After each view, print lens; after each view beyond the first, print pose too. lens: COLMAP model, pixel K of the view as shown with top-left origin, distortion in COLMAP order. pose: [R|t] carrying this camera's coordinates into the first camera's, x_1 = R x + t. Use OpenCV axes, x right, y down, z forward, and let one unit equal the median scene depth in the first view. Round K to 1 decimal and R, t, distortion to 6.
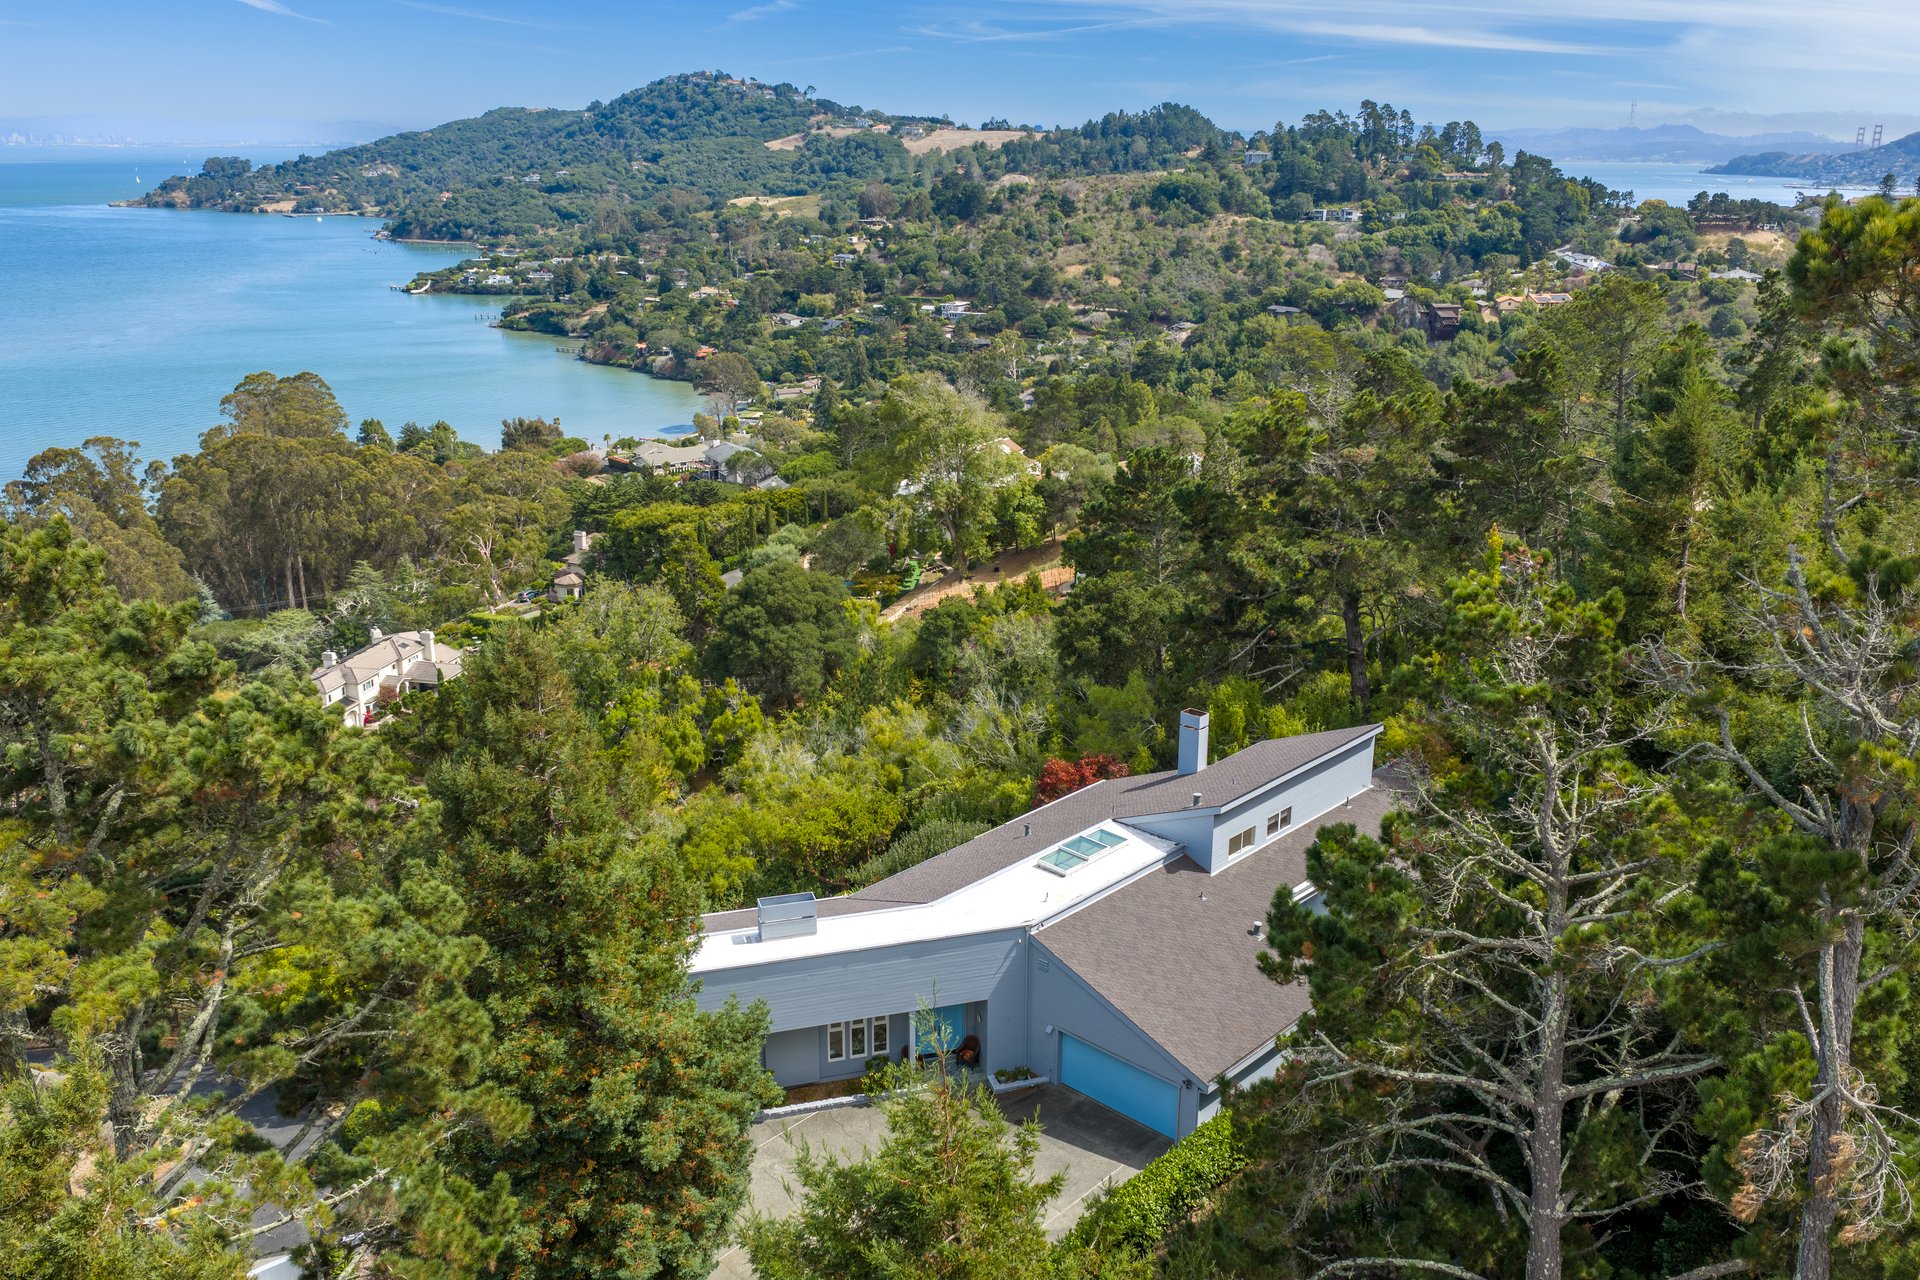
lens RADIAL K [[1615.5, 0, 967.6], [0, 1615.5, 639.2], [0, 0, 1]] dist [0.021573, -0.030542]
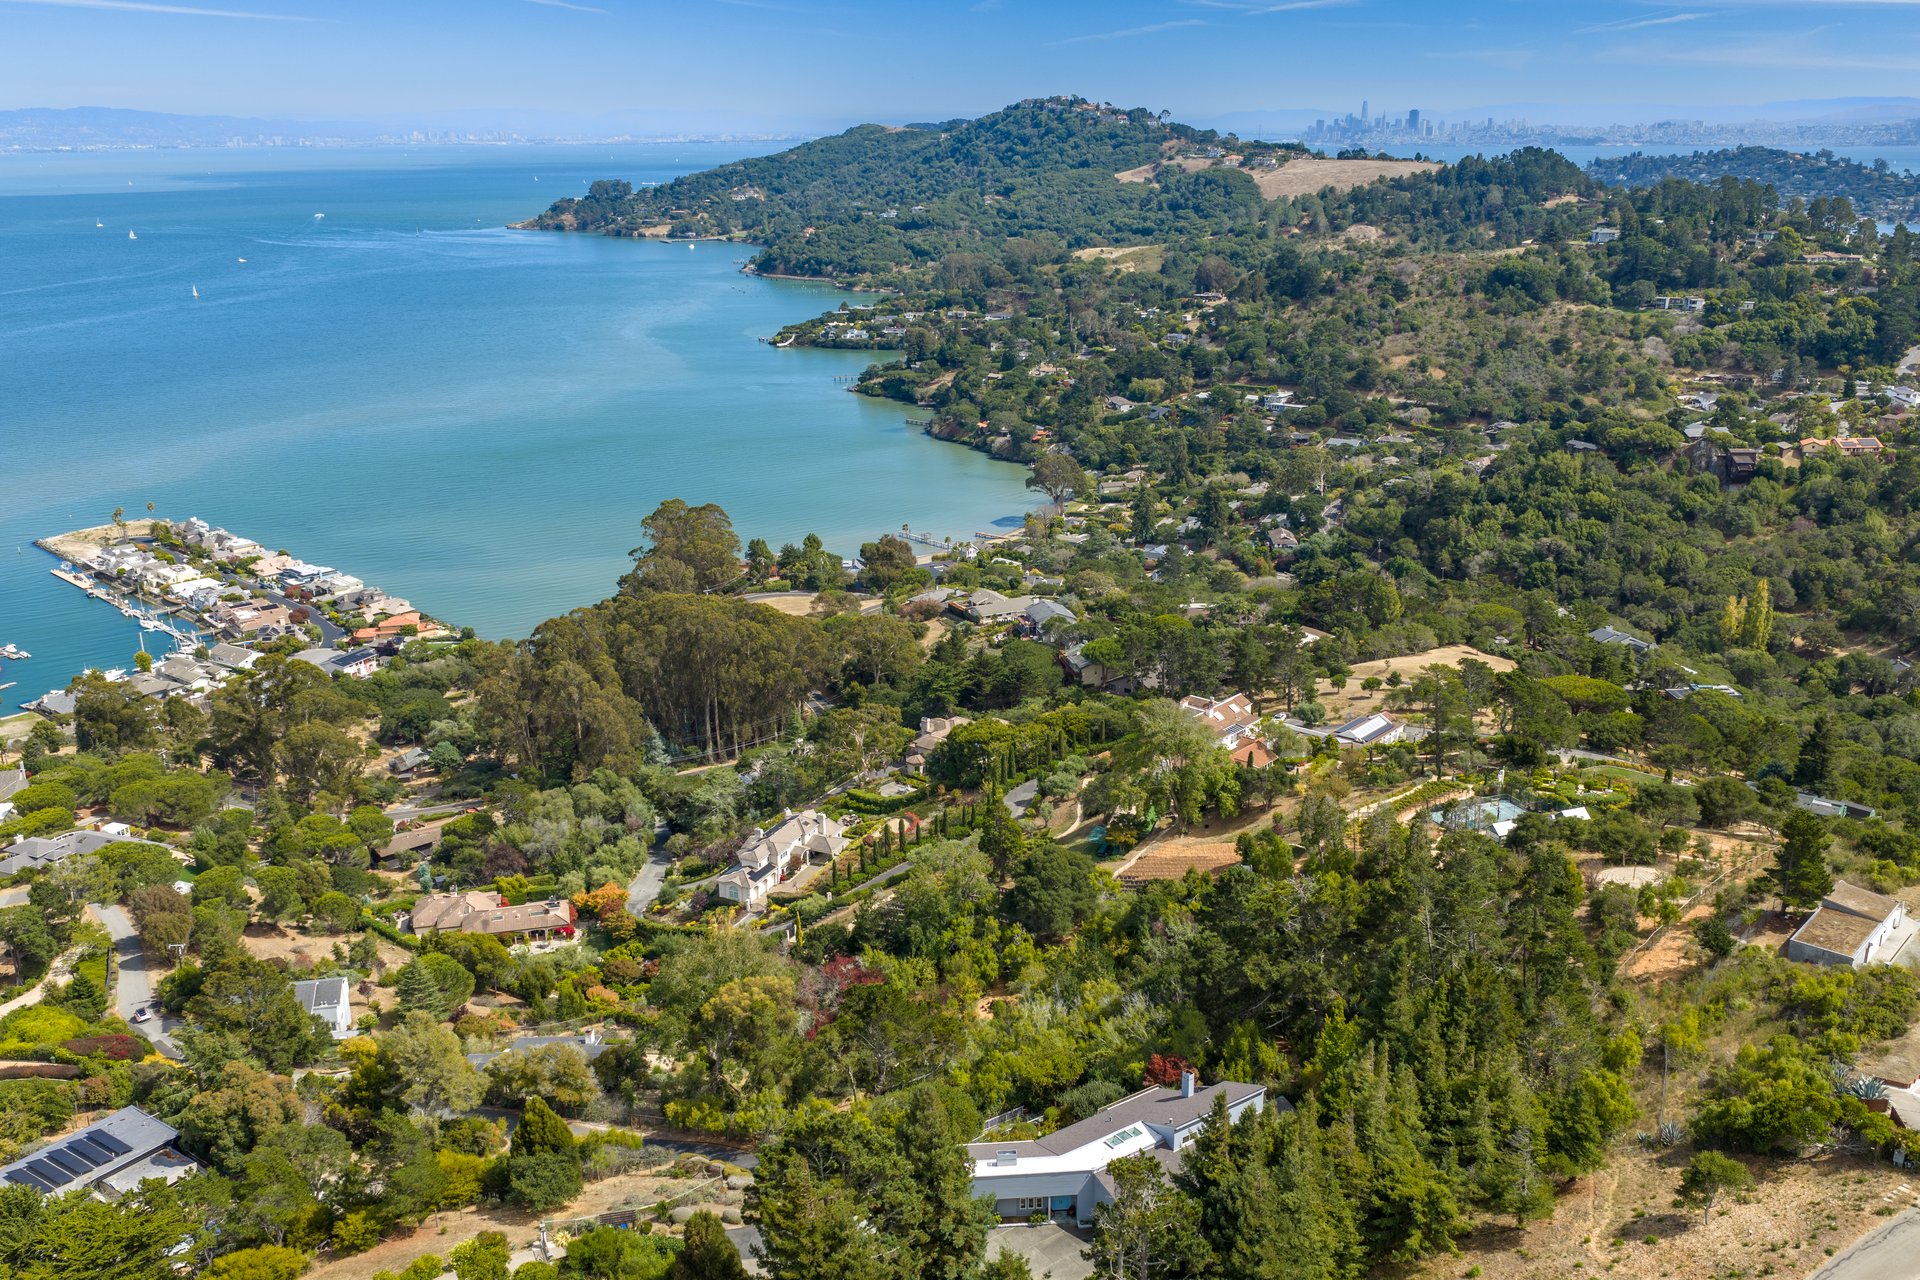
lens RADIAL K [[1670.9, 0, 955.5], [0, 1670.9, 671.4], [0, 0, 1]] dist [0.033123, -0.051176]
pose [[0.977245, 0.053295, -0.205308, 0.019065], [-0.049962, 0.998522, 0.021389, -0.039322], [0.206144, -0.010645, 0.978464, -0.100225]]
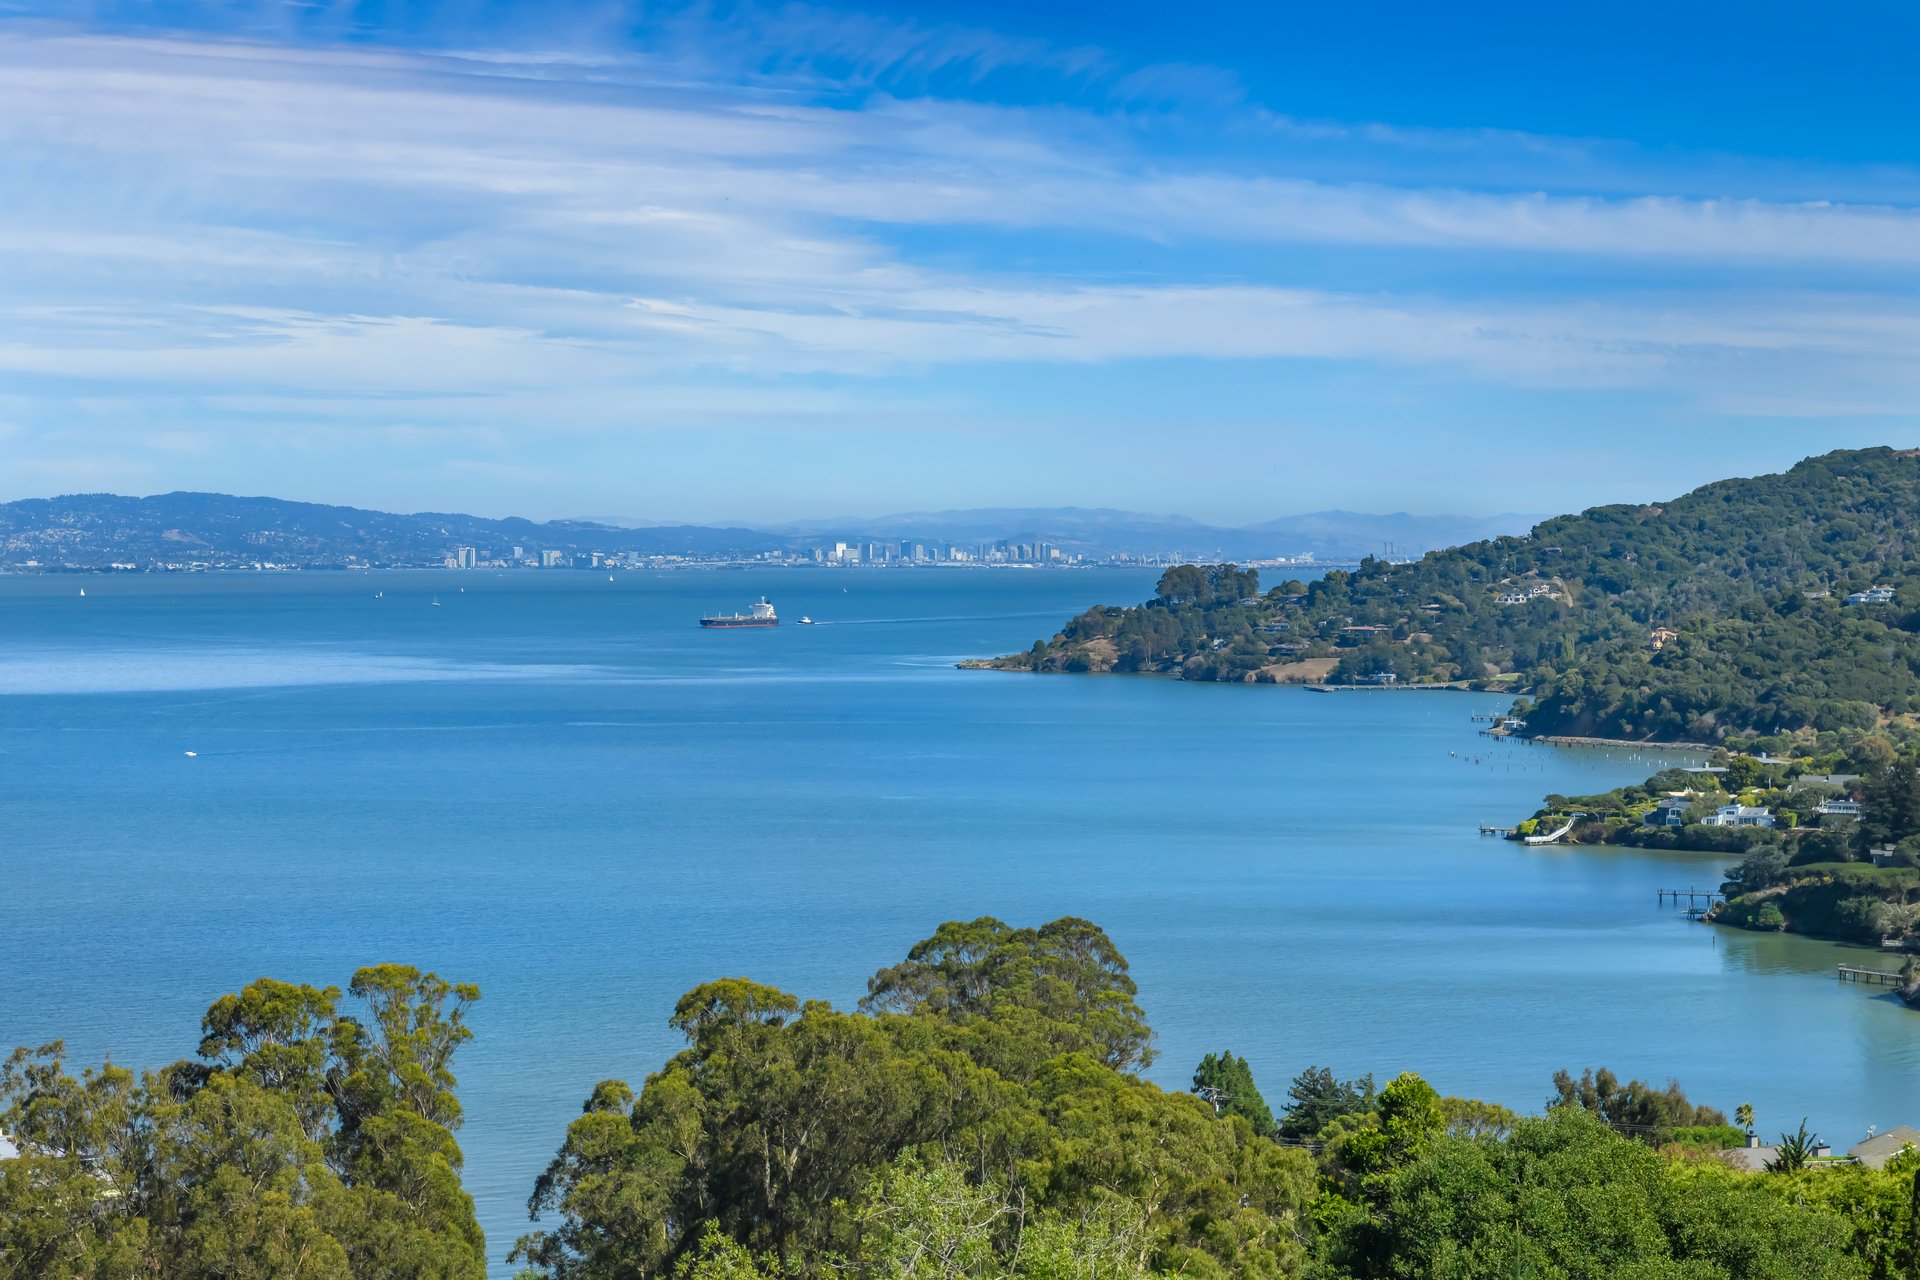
lens RADIAL K [[4099.1, 0, 879.2], [0, 4099.1, 656.9], [0, 0, 1]] dist [0.015168, 0.000000]
pose [[0.876158, 0.006801, -0.481977, 0.011910], [-0.136587, 0.962421, -0.234714, 0.005704], [0.462268, 0.271478, 0.844161, 0.070950]]
